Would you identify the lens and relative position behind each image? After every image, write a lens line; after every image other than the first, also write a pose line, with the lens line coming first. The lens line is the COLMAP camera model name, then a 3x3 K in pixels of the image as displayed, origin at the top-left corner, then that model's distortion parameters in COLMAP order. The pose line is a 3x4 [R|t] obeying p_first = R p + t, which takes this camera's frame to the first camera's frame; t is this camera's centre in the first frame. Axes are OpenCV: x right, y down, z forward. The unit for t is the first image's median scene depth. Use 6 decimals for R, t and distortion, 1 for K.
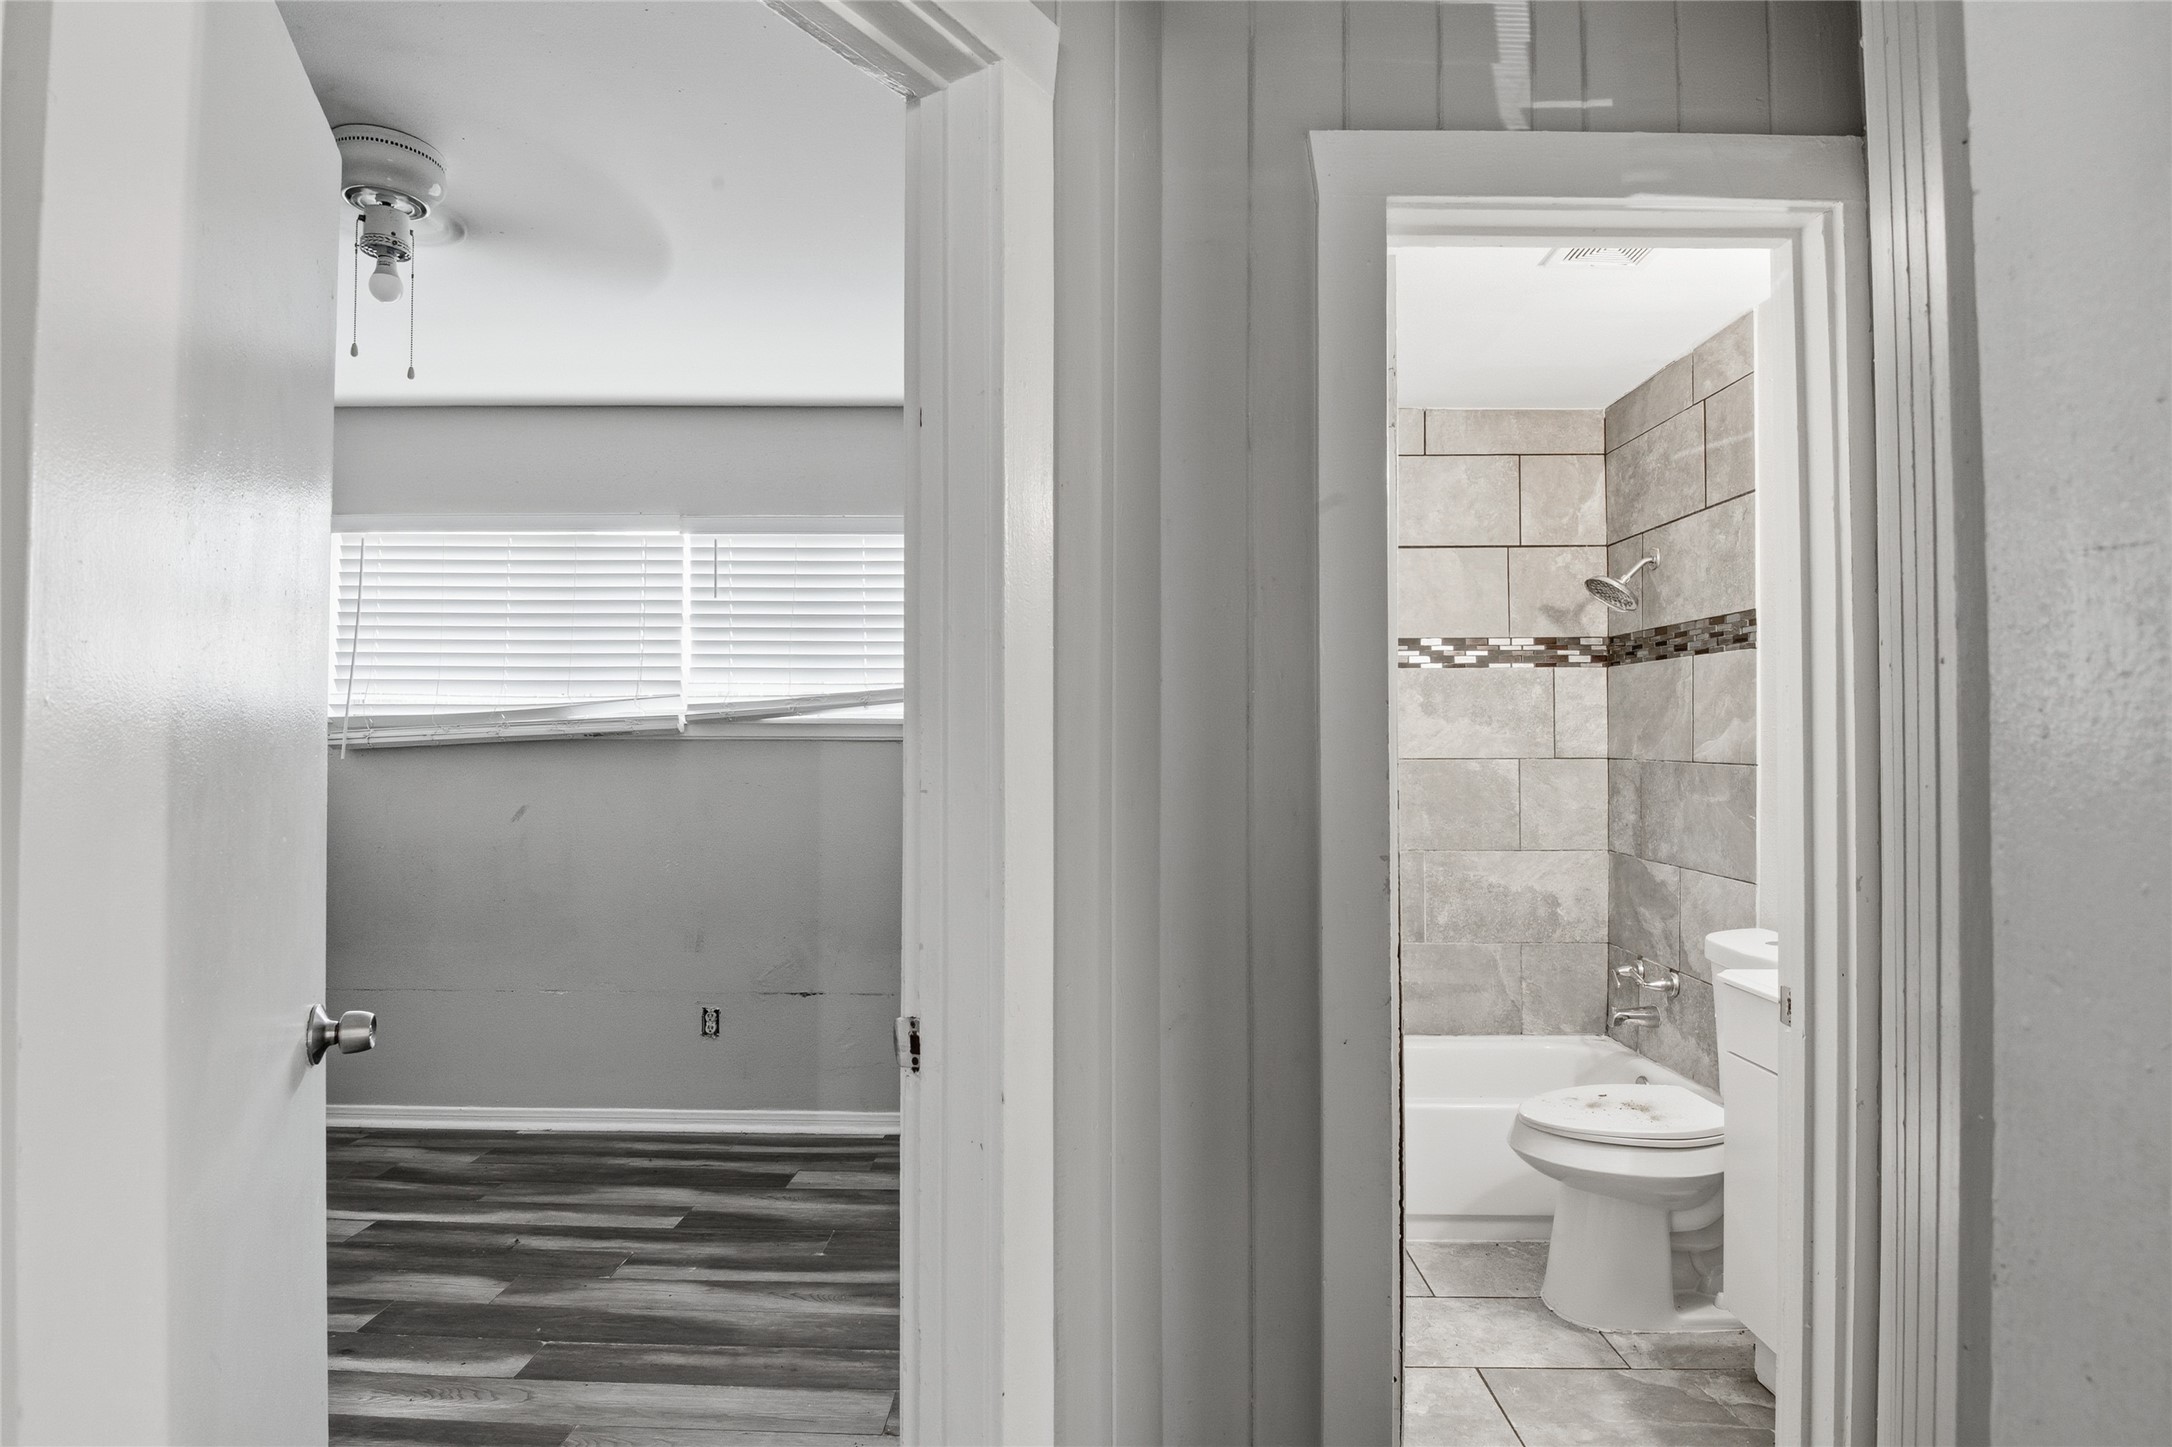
lens RADIAL K [[1129.3, 0, 1083.4], [0, 1129.3, 766.1], [0, 0, 1]] dist [-0.004301, -0.000611]
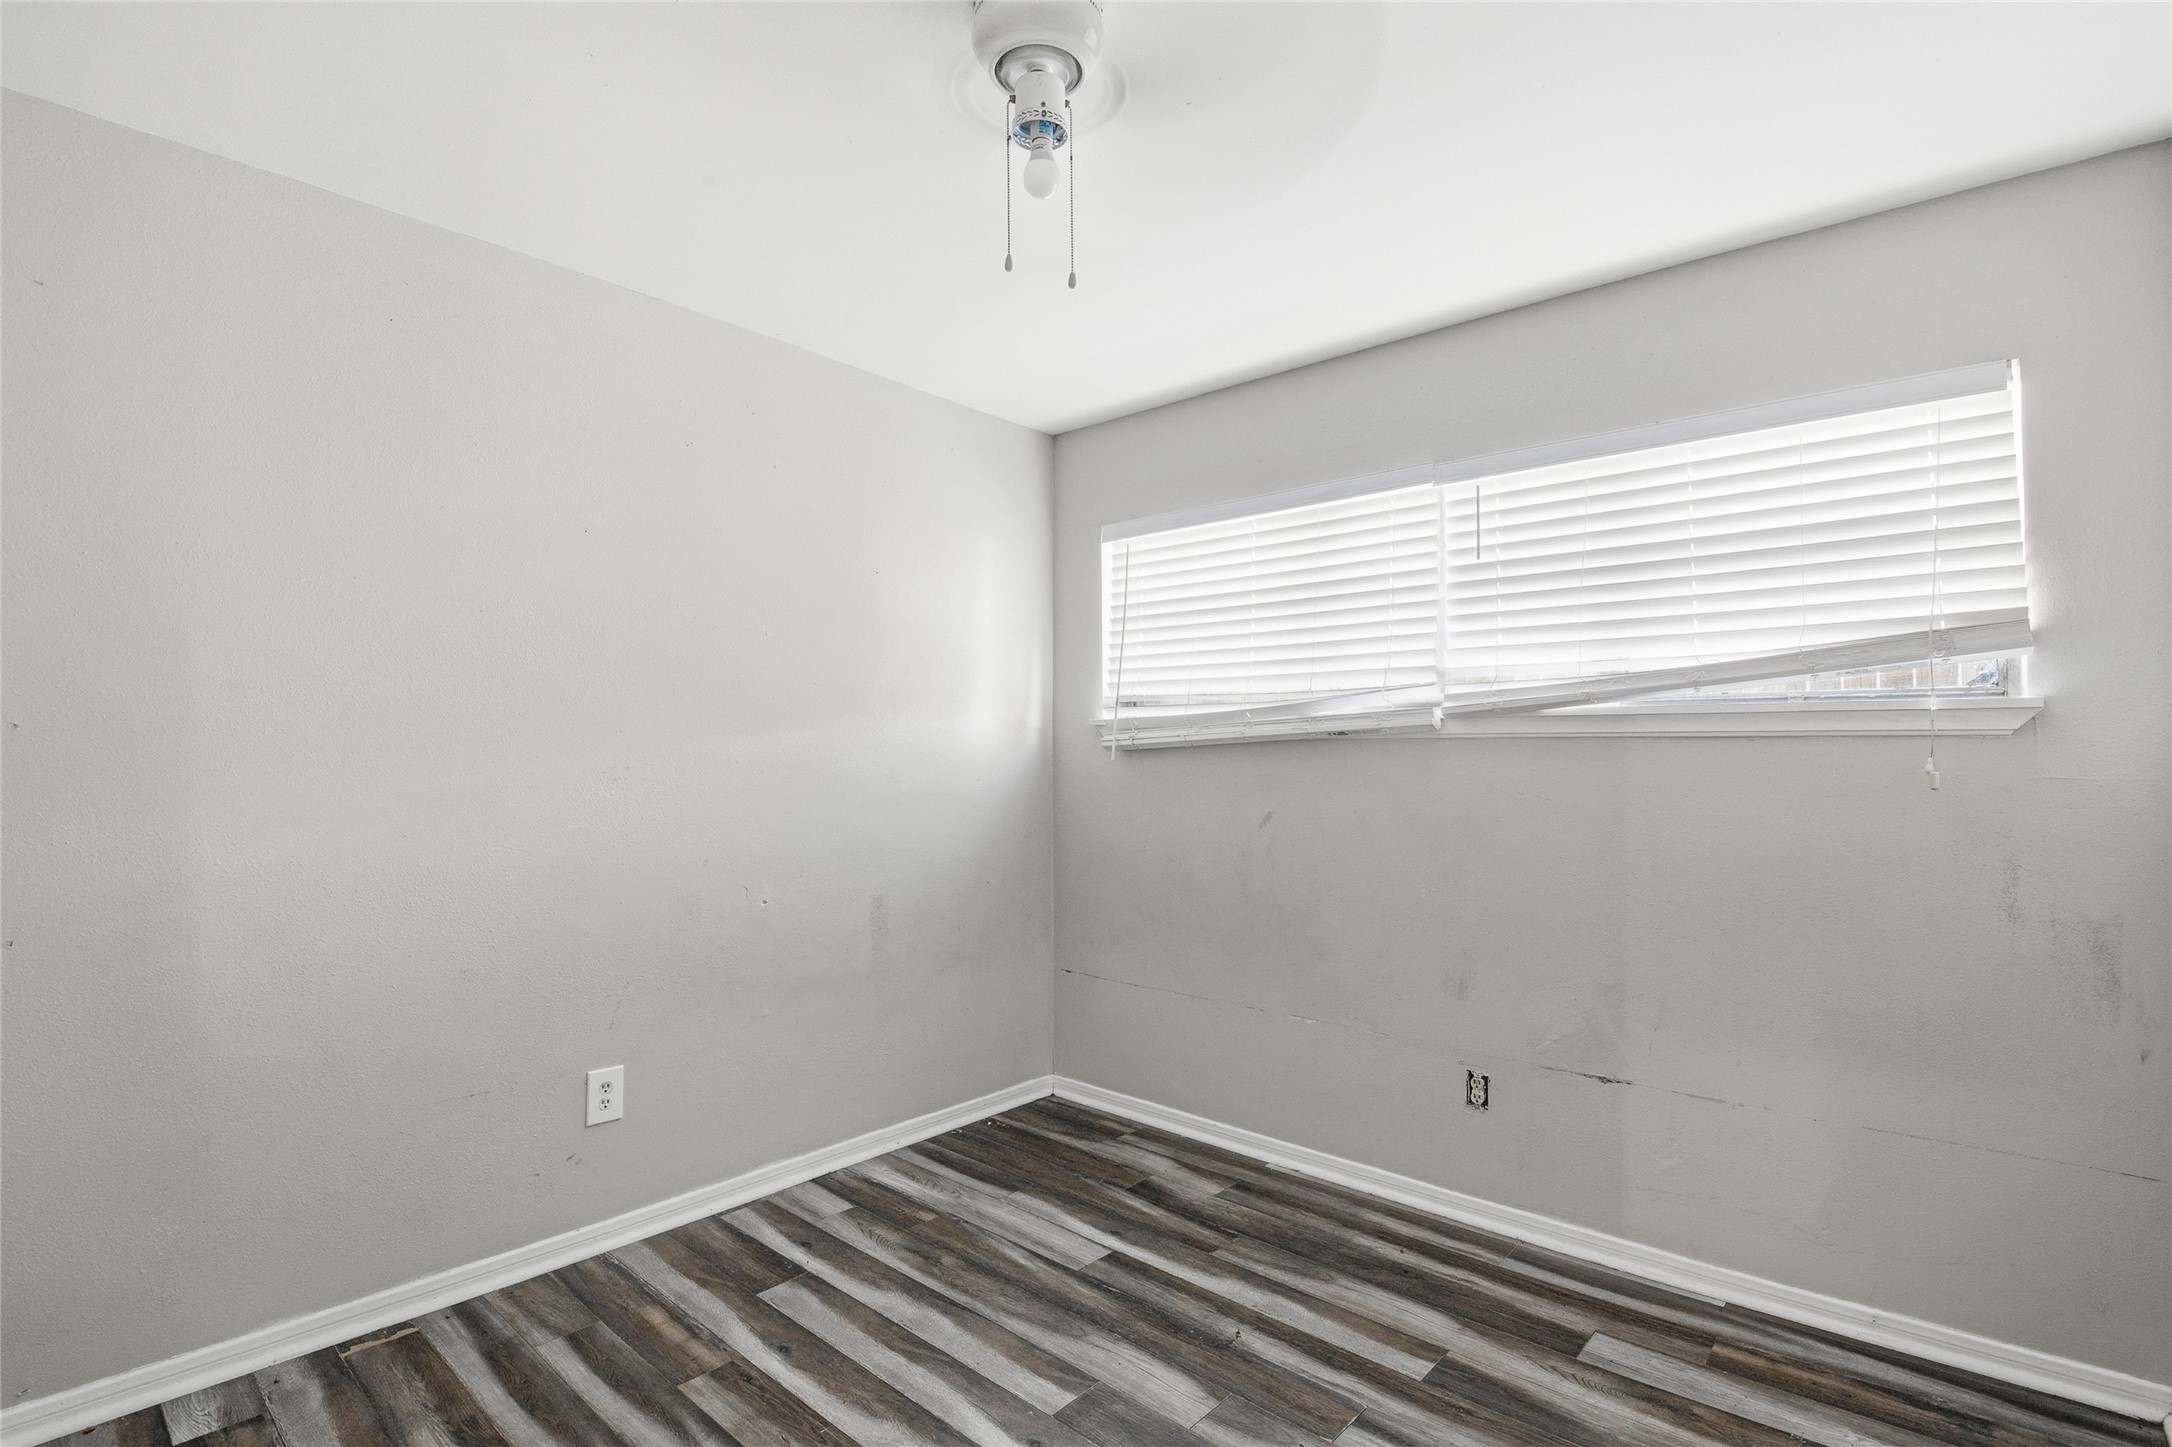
lens RADIAL K [[1010.6, 0, 1083.1], [0, 1010.6, 722.0], [0, 0, 1]] dist [-0.004925, -0.020761]
pose [[0.760269, -0.019211, -0.649325, -0.079428], [-0.008023, 0.999209, -0.038956, -0.004677], [0.649559, 0.034827, 0.759513, 0.286968]]
